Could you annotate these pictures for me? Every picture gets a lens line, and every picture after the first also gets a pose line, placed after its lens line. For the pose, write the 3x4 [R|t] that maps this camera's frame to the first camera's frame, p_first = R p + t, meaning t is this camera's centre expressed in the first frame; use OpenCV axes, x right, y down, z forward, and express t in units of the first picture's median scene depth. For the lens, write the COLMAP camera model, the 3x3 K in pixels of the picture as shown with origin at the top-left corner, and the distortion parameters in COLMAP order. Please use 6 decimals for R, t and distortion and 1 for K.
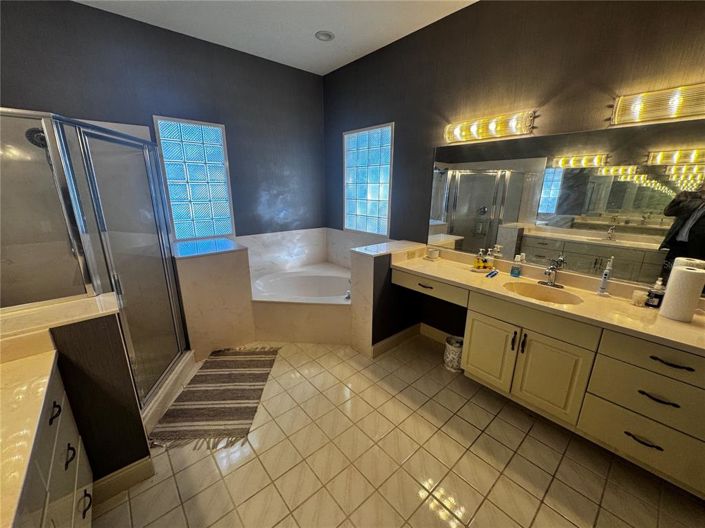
lens RADIAL K [[281.8, 0, 352.5], [0, 281.8, 264.0], [0, 0, 1]] dist [-0.001320, -0.000156]
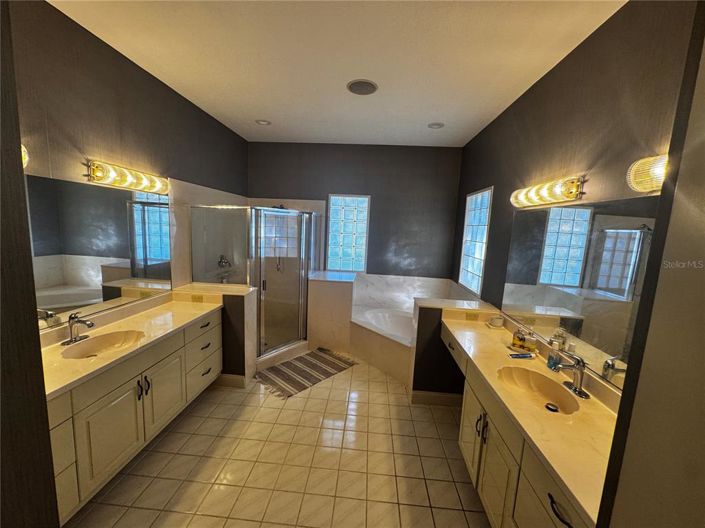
lens RADIAL K [[281.8, 0, 352.5], [0, 281.8, 264.0], [0, 0, 1]] dist [-0.001320, -0.000156]
pose [[0.710037, 0.121450, -0.693612, 0.584880], [-0.230044, 0.970975, -0.065476, -0.050924], [0.665528, 0.206051, 0.717367, -0.012758]]
